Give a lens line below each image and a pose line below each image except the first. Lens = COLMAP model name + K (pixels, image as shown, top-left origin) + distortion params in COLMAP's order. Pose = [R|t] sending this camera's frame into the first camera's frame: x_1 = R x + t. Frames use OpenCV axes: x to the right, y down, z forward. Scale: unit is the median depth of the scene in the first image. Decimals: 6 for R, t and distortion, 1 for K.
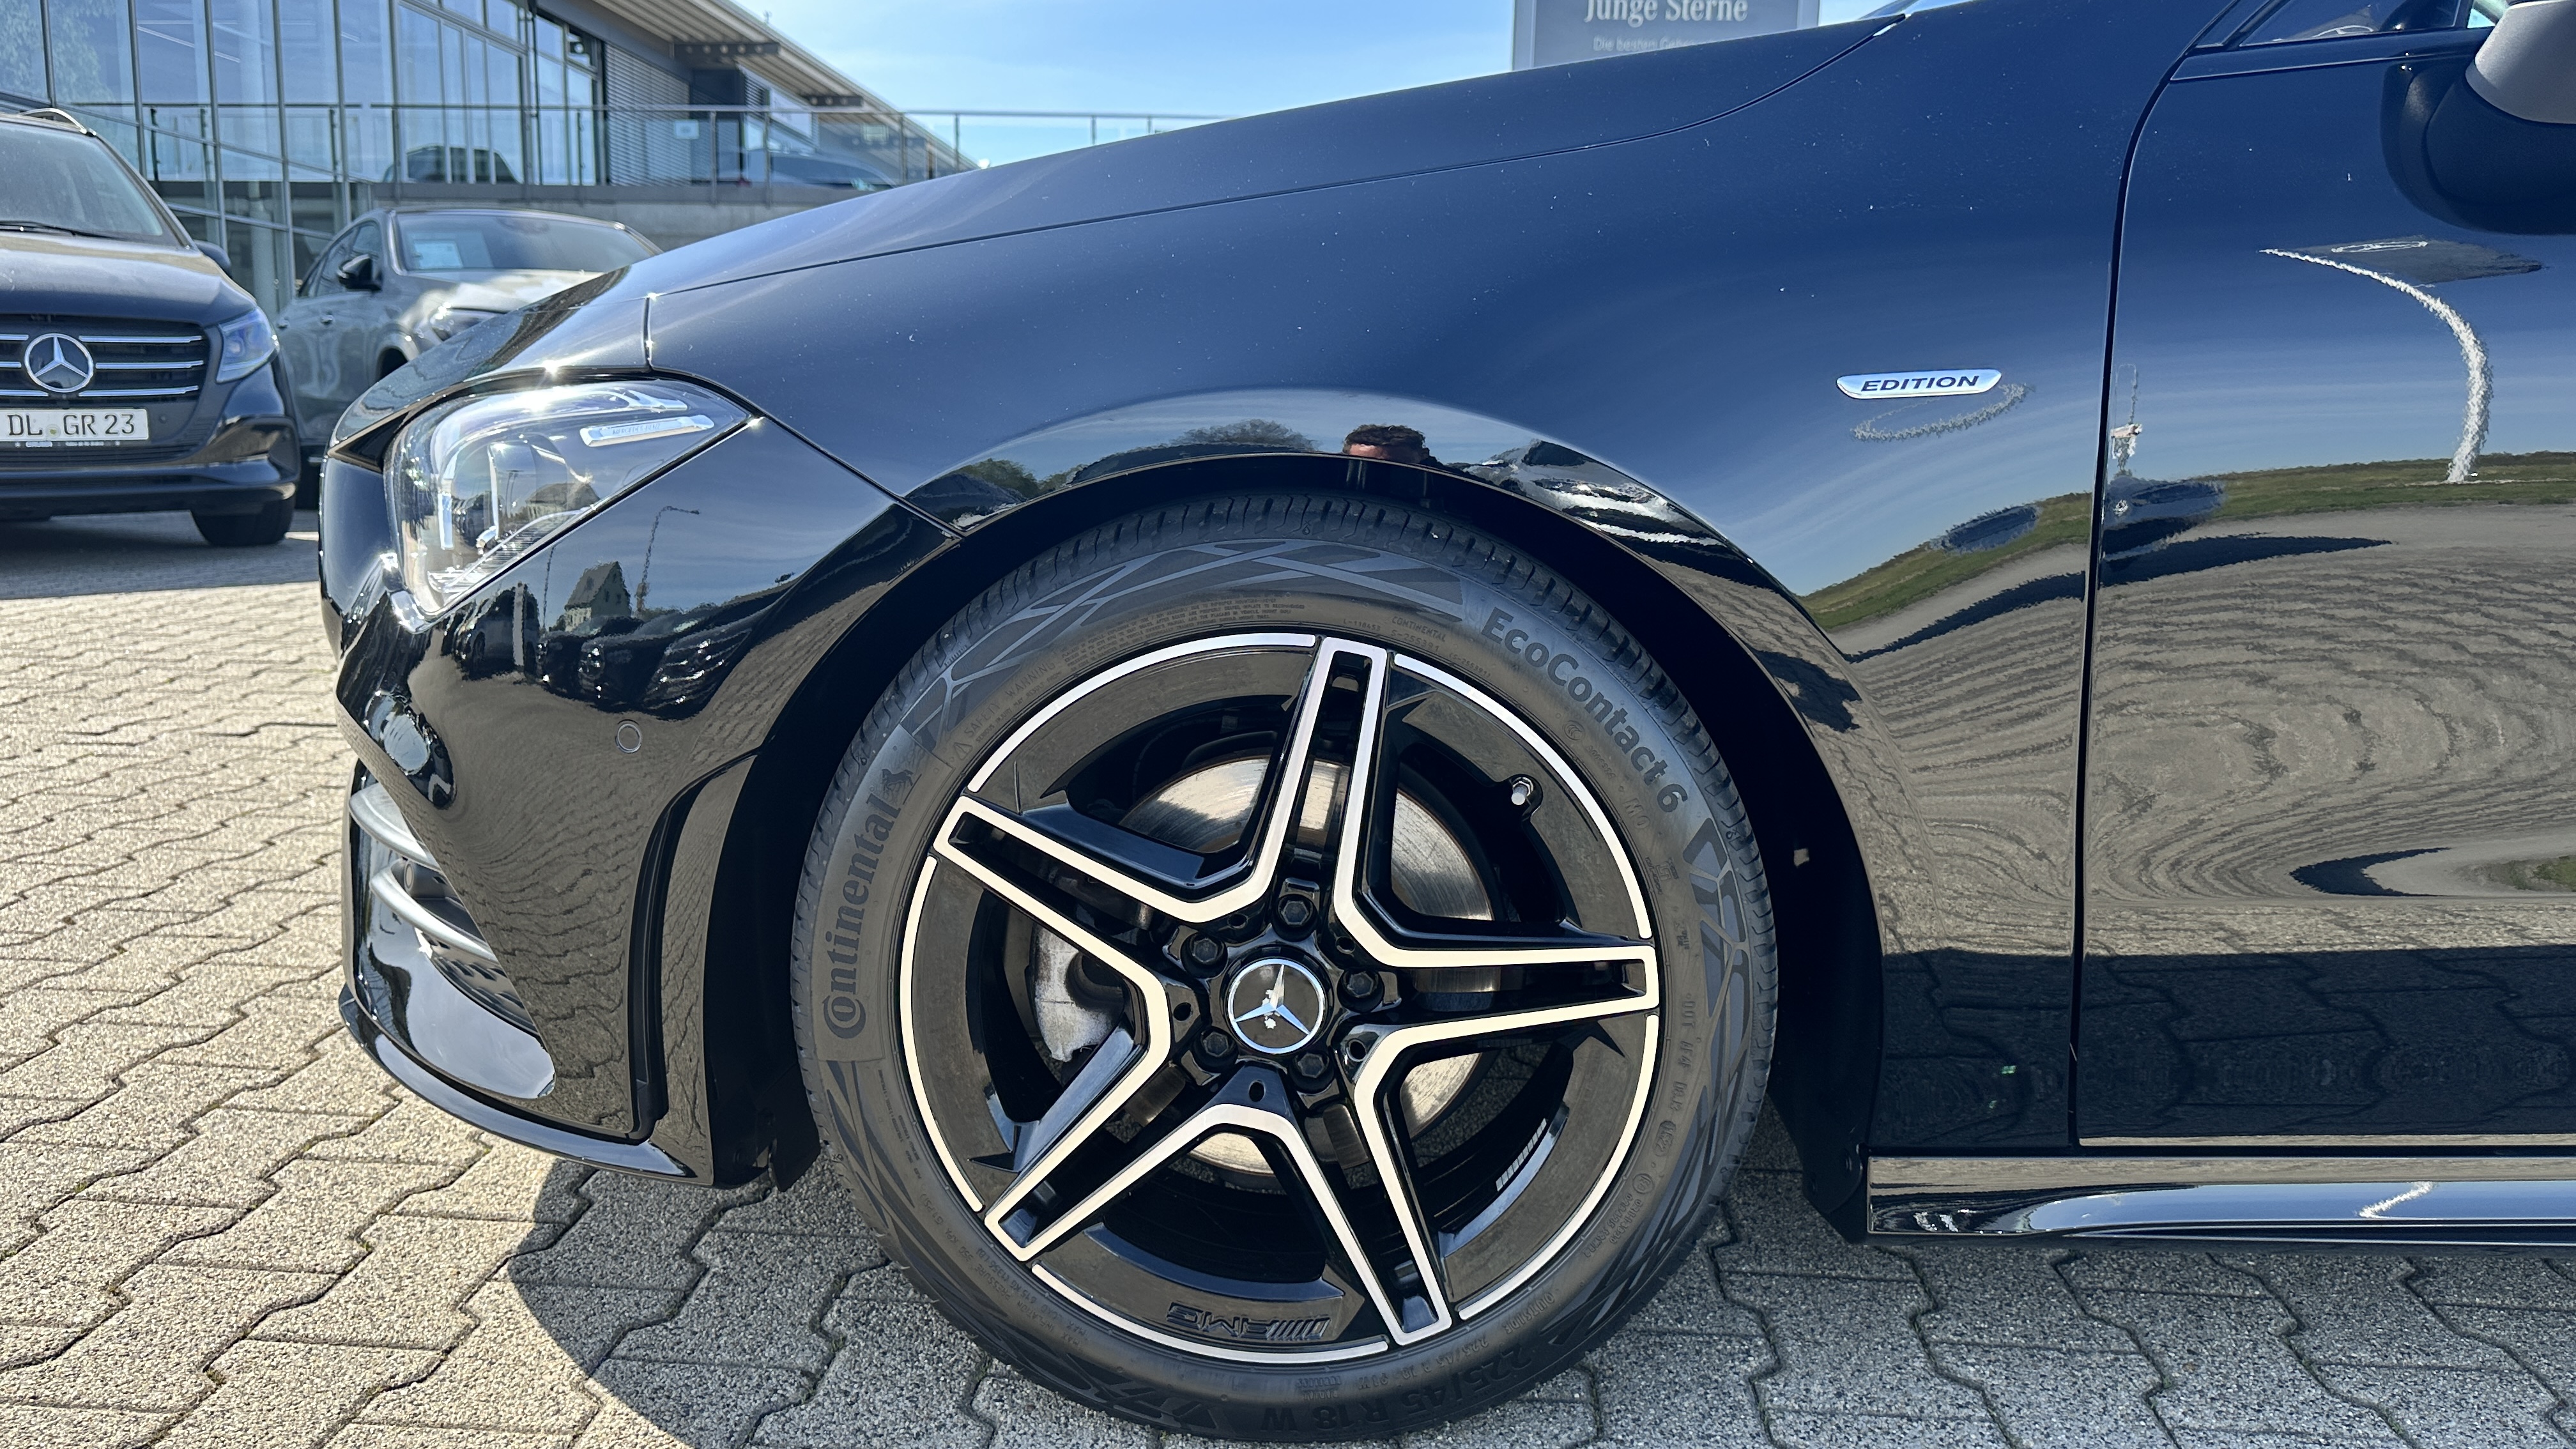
lens RADIAL K [[1820.8, 0, 1294.6], [0, 1820.8, 723.1], [0, 0, 1]] dist [0.044502, -0.044096]
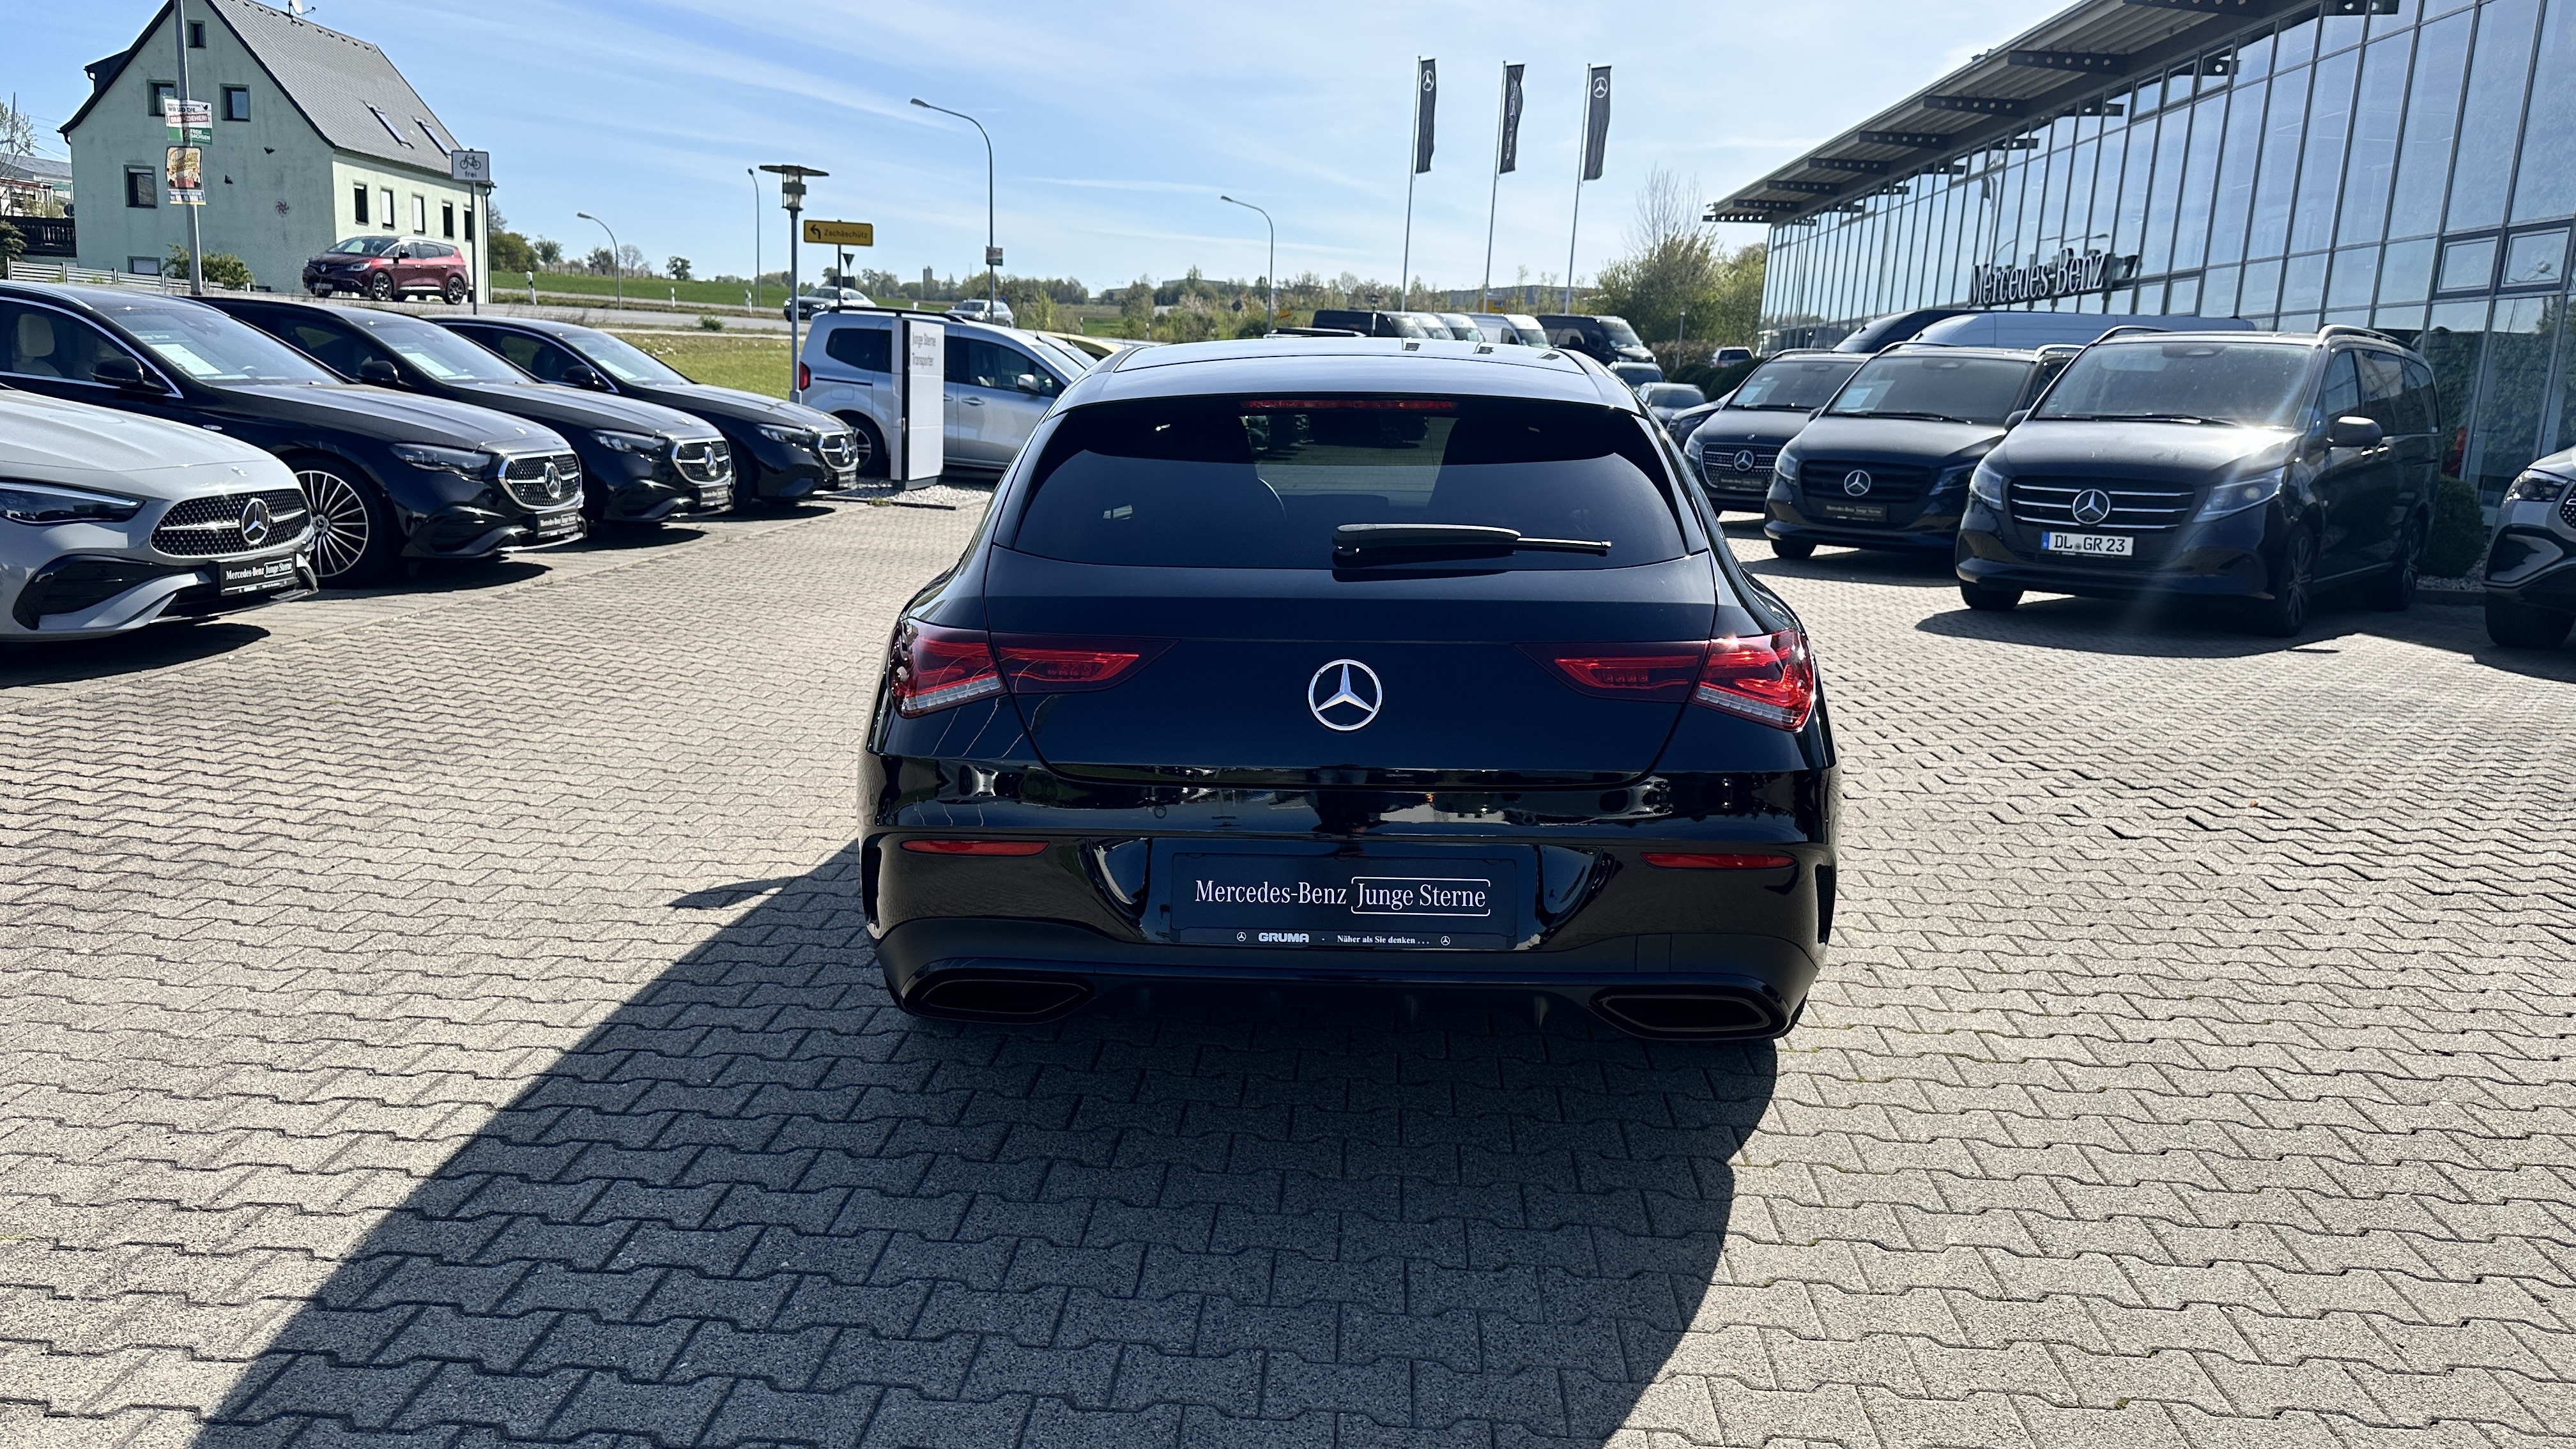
lens RADIAL K [[1795.4, 0, 1316.3], [0, 1795.4, 665.2], [0, 0, 1]] dist [0.095122, -0.104212]
pose [[0.038483, 0.136245, -0.989927, 0.989486], [-0.206956, 0.970268, 0.125494, -0.123583], [0.977593, 0.200042, 0.065536, 0.248634]]
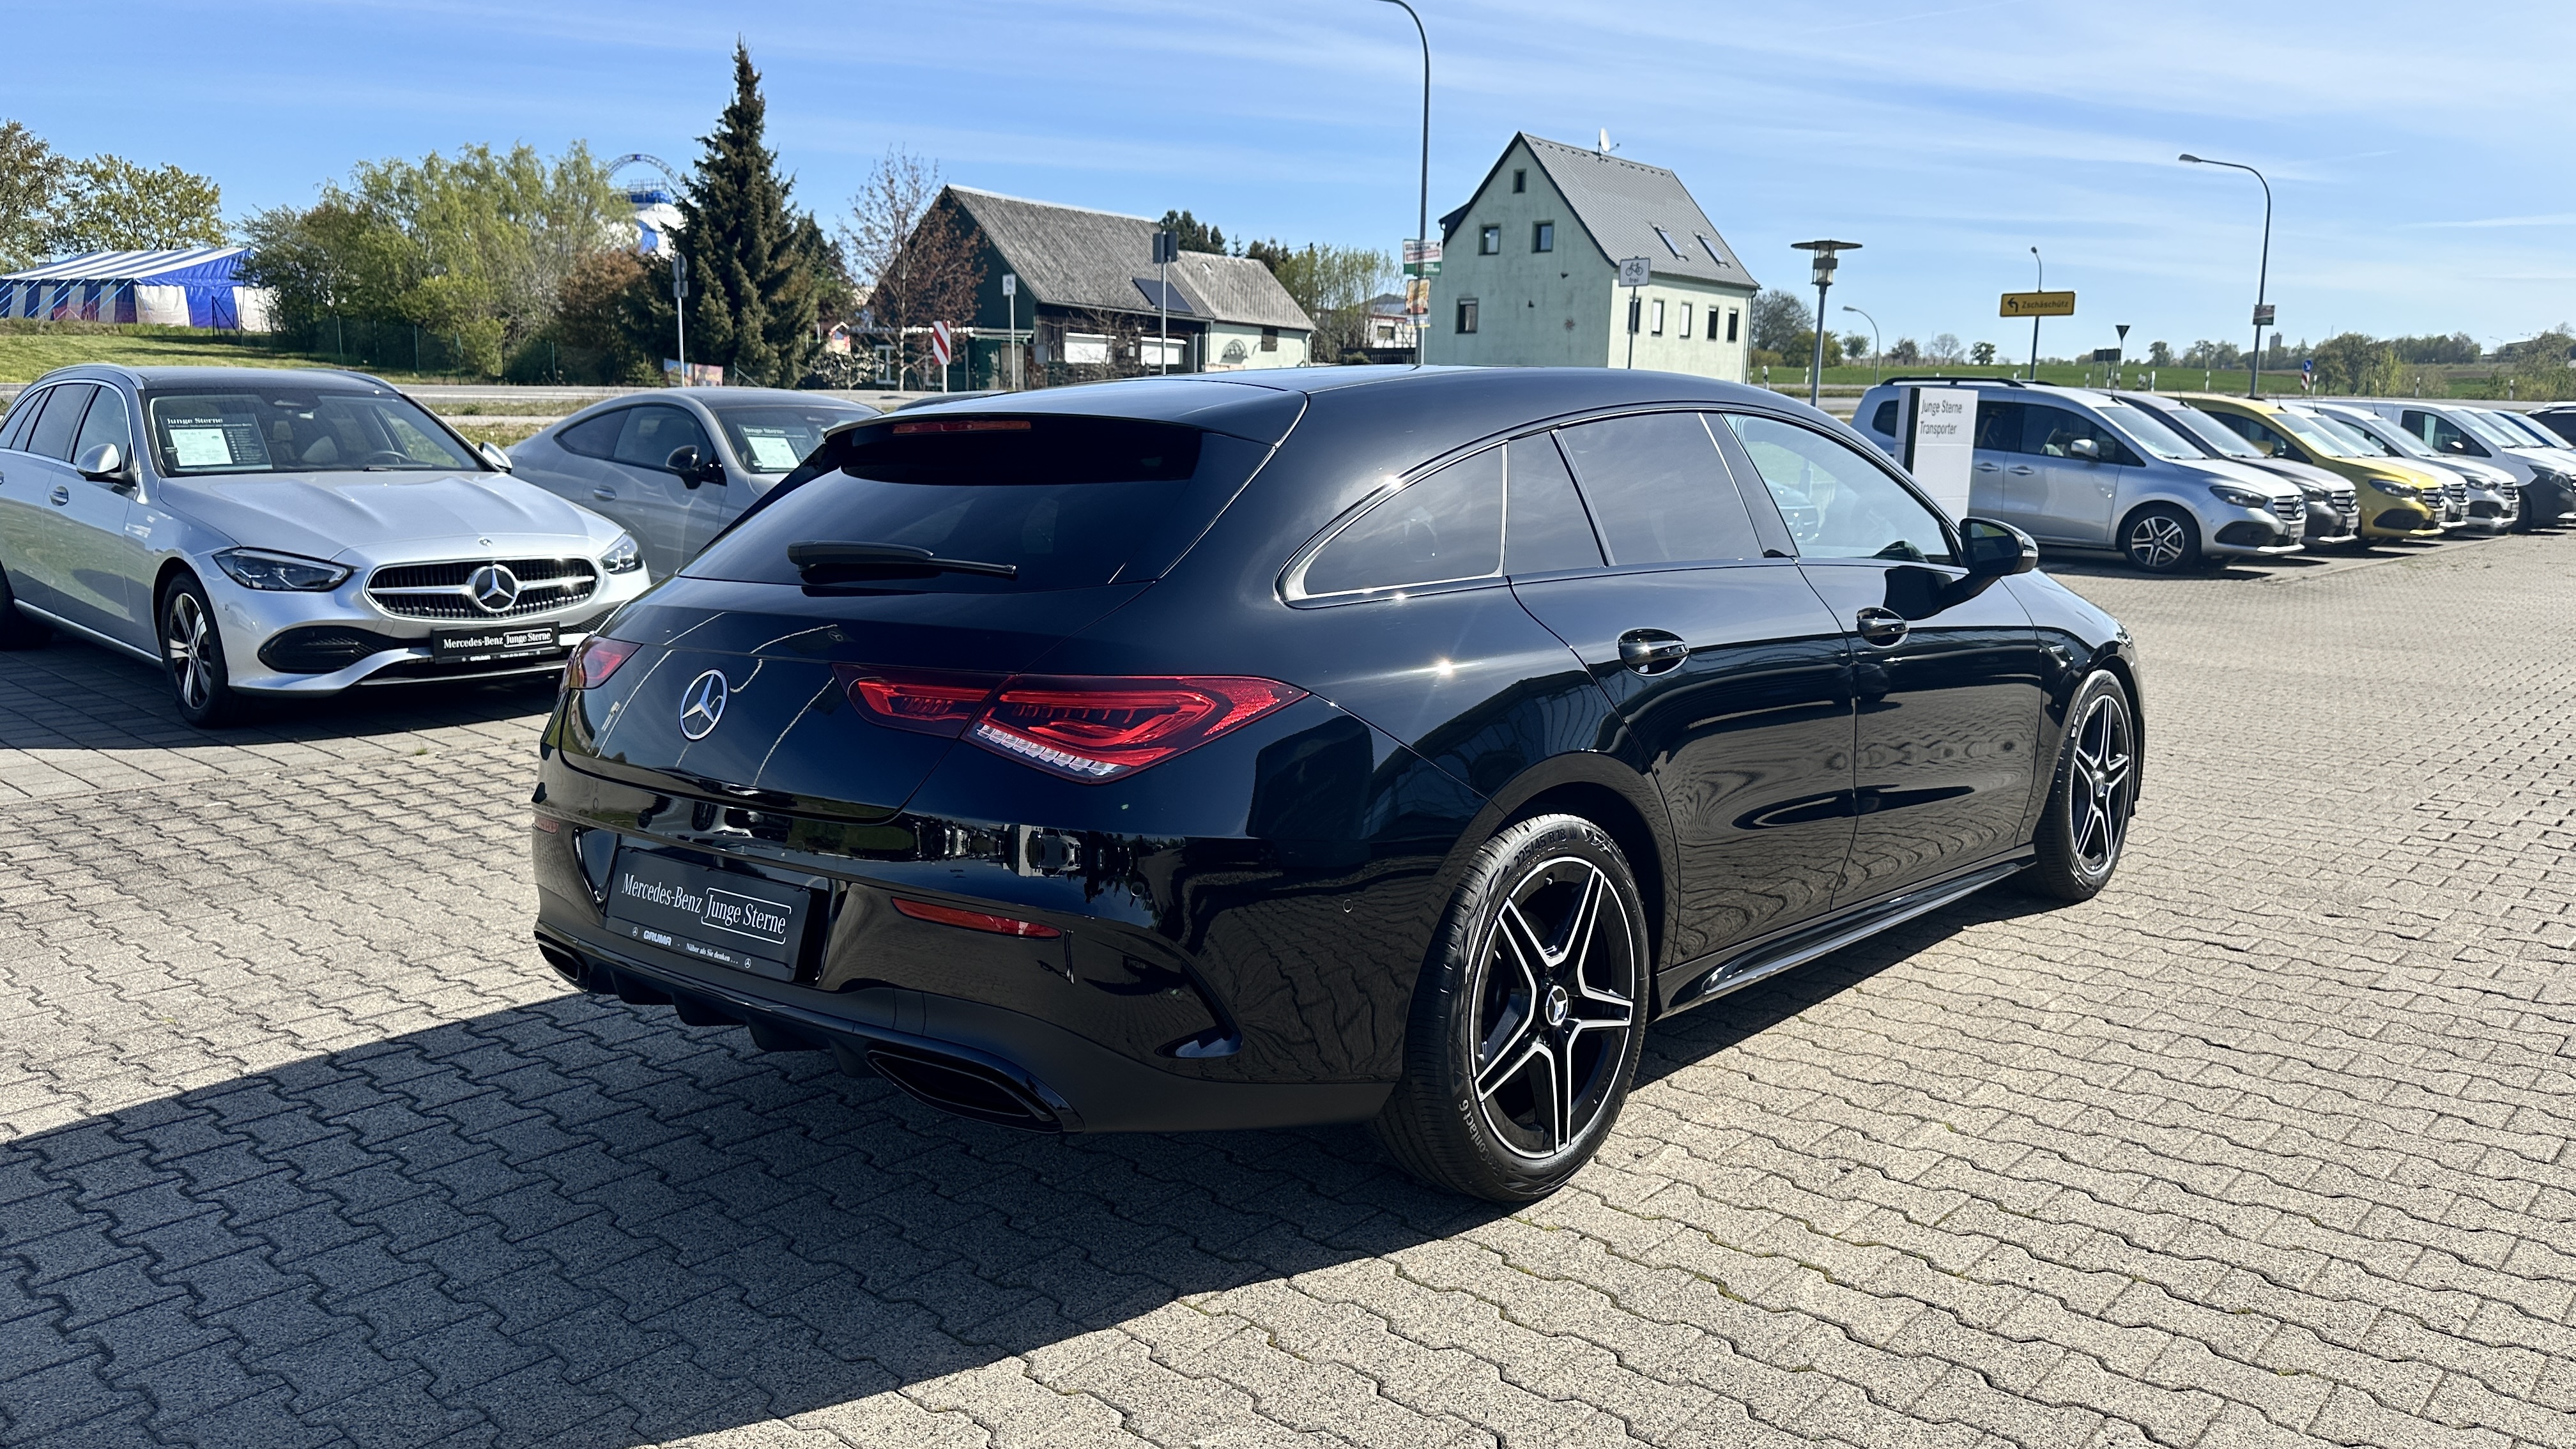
lens RADIAL K [[1820.8, 0, 1294.6], [0, 1820.8, 723.1], [0, 0, 1]] dist [0.044502, -0.044096]
pose [[-0.601210, 0.099118, -0.792920, 0.830441], [-0.155479, 0.958804, 0.237741, -0.182945], [0.783820, 0.266214, -0.561032, 0.629327]]
